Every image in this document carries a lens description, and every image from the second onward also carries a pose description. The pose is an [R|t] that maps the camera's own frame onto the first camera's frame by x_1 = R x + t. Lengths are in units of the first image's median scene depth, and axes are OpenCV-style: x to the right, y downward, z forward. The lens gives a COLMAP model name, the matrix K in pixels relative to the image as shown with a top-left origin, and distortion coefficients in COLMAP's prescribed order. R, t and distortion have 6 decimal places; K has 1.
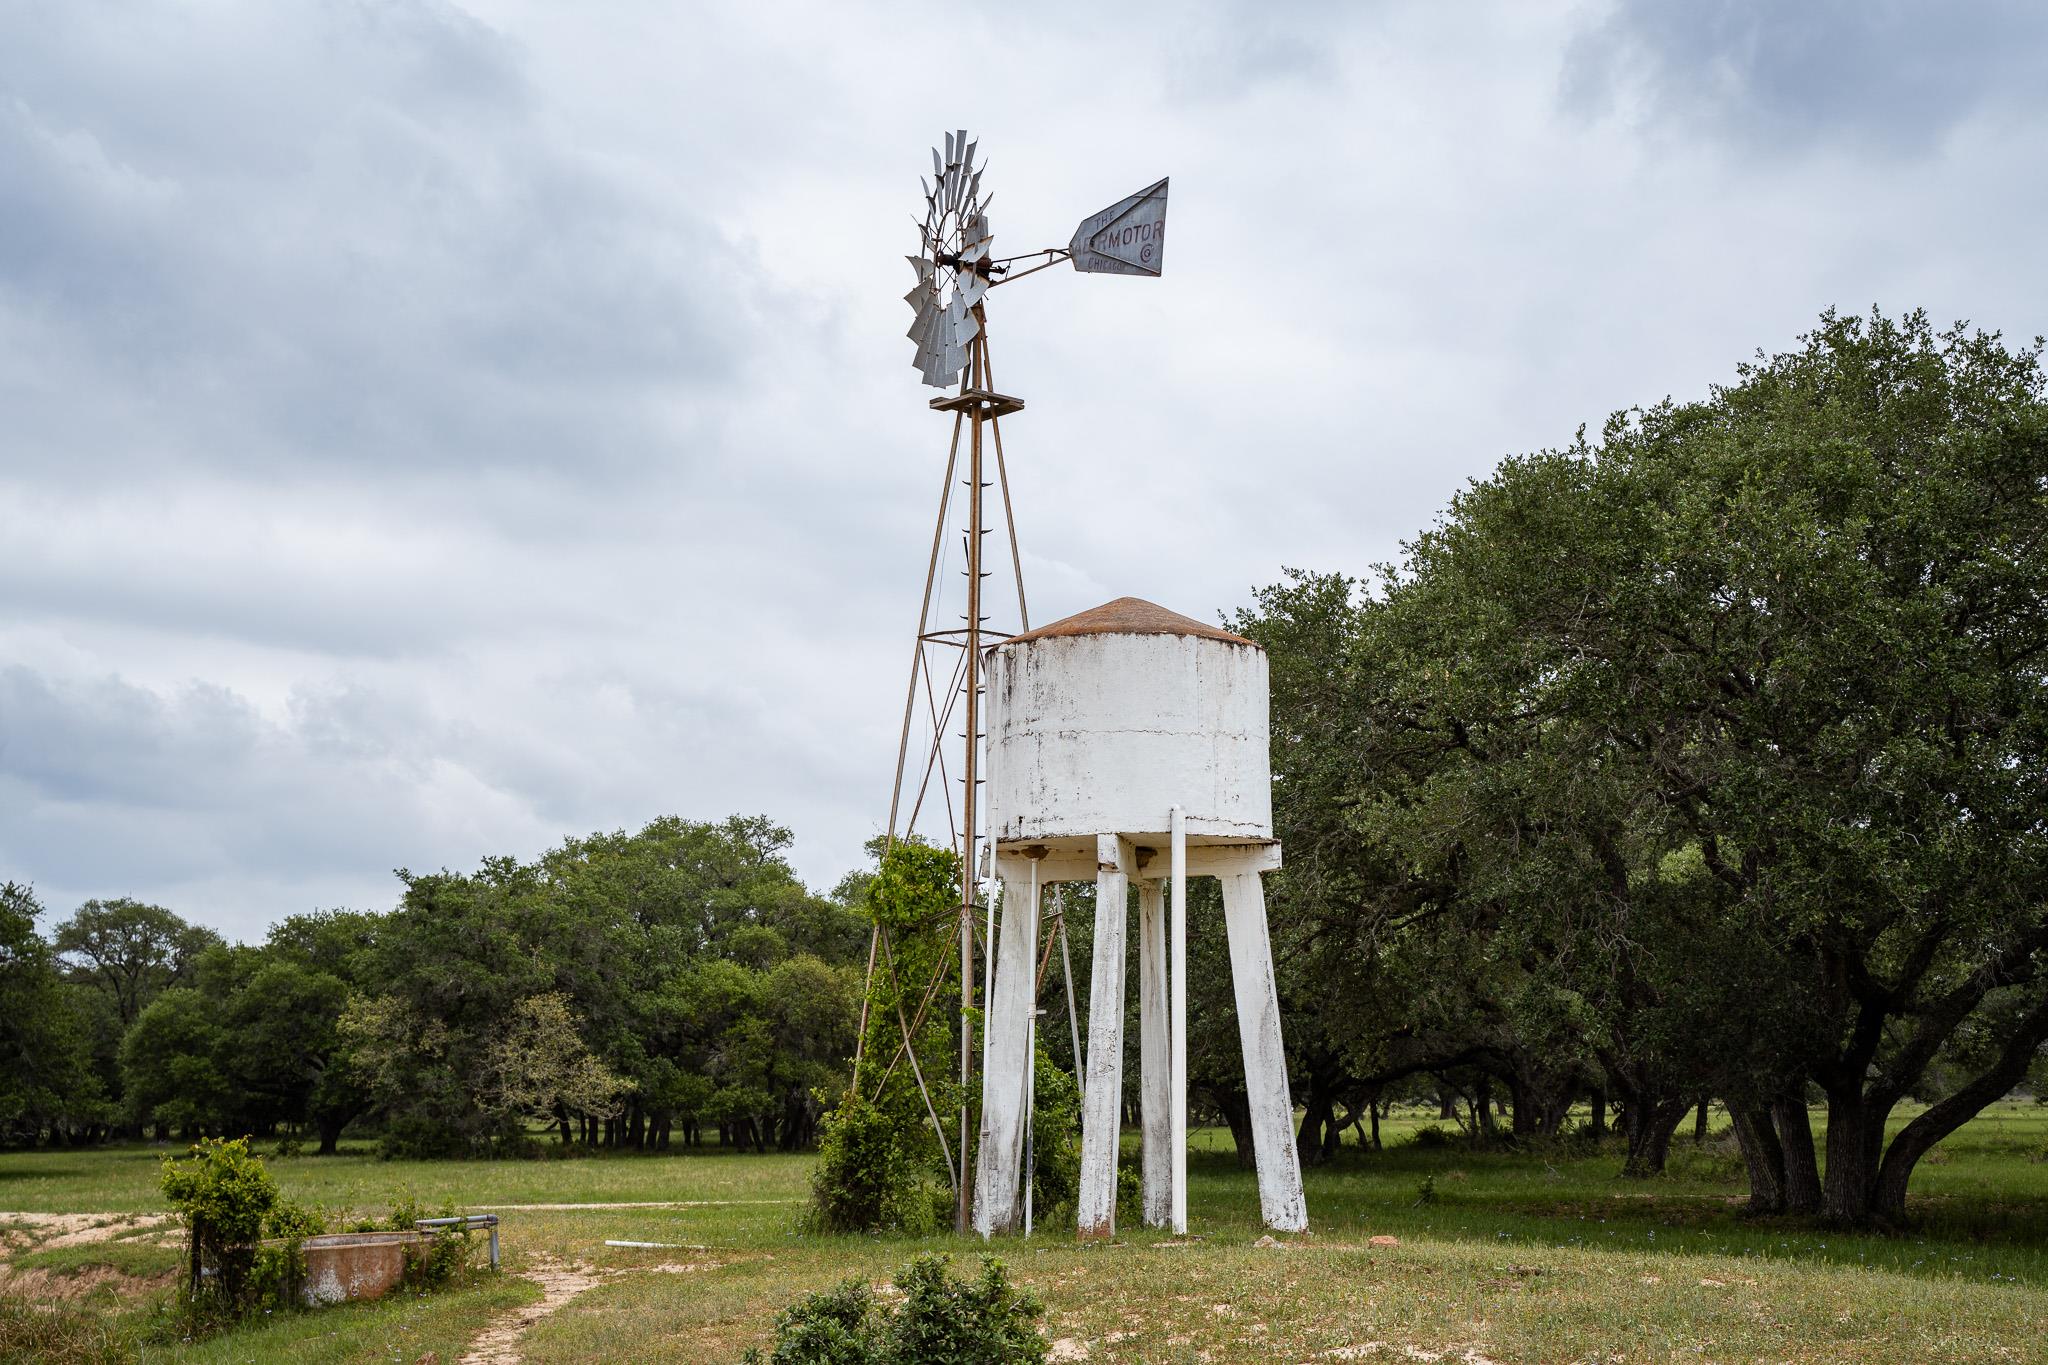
lens RADIAL K [[2677.3, 0, 1024.0], [0, 2677.3, 682.5], [0, 0, 1]] dist [0.011543, 0.036040]
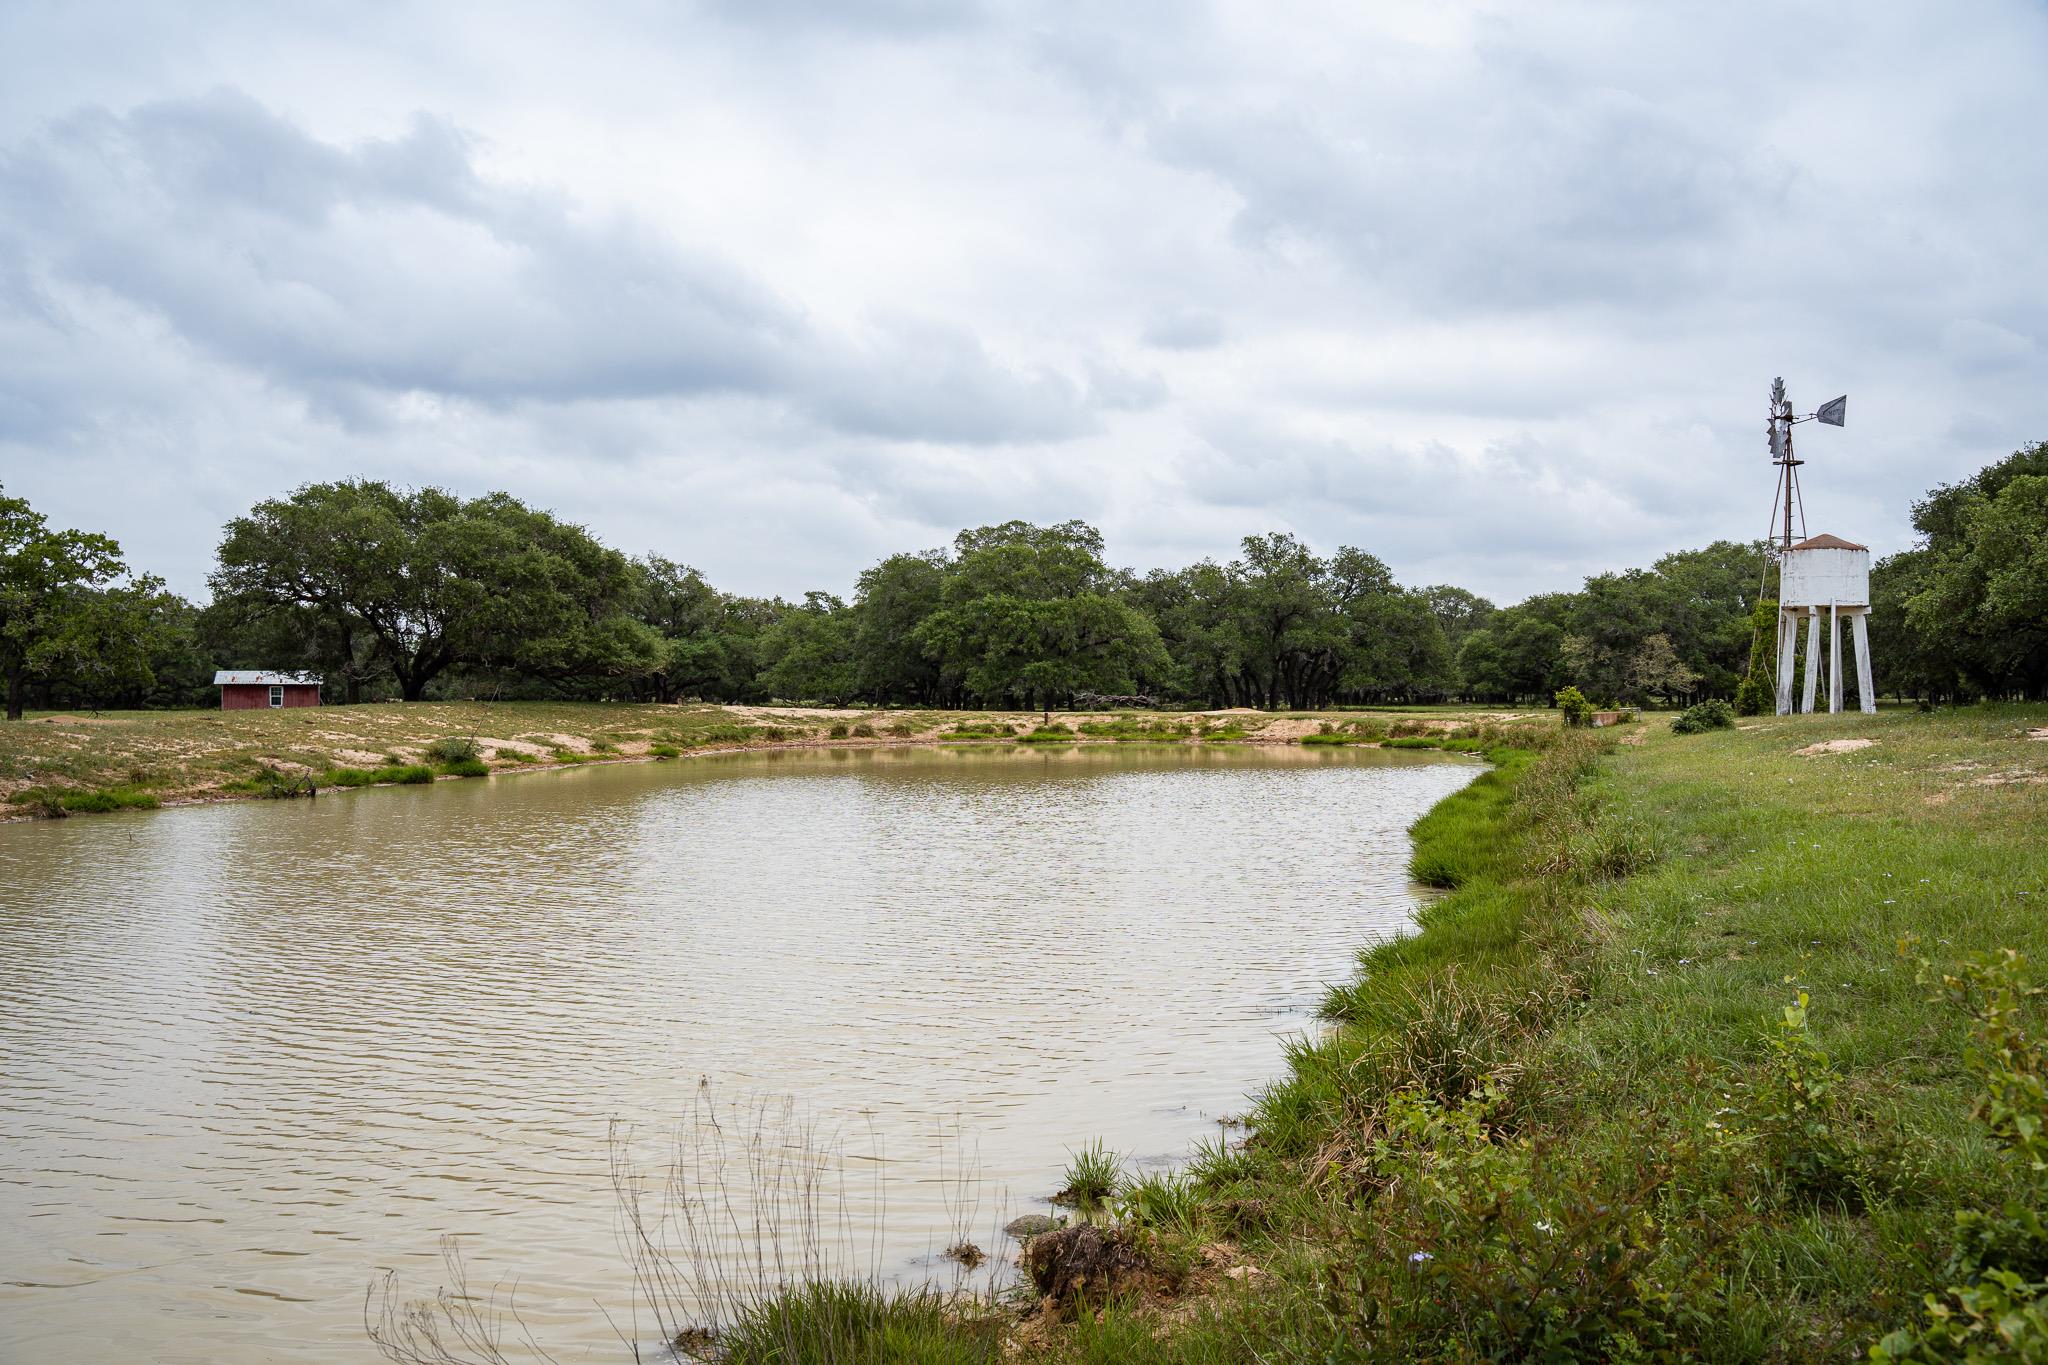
lens RADIAL K [[1672.7, 0, 1024.0], [0, 1672.7, 682.5], [0, 0, 1]] dist [-0.138178, 0.123208]
pose [[0.854850, 0.009047, -0.518796, 0.066425], [0.069645, 0.988800, 0.132002, -0.051620], [0.514180, -0.148973, 0.844646, -0.354782]]
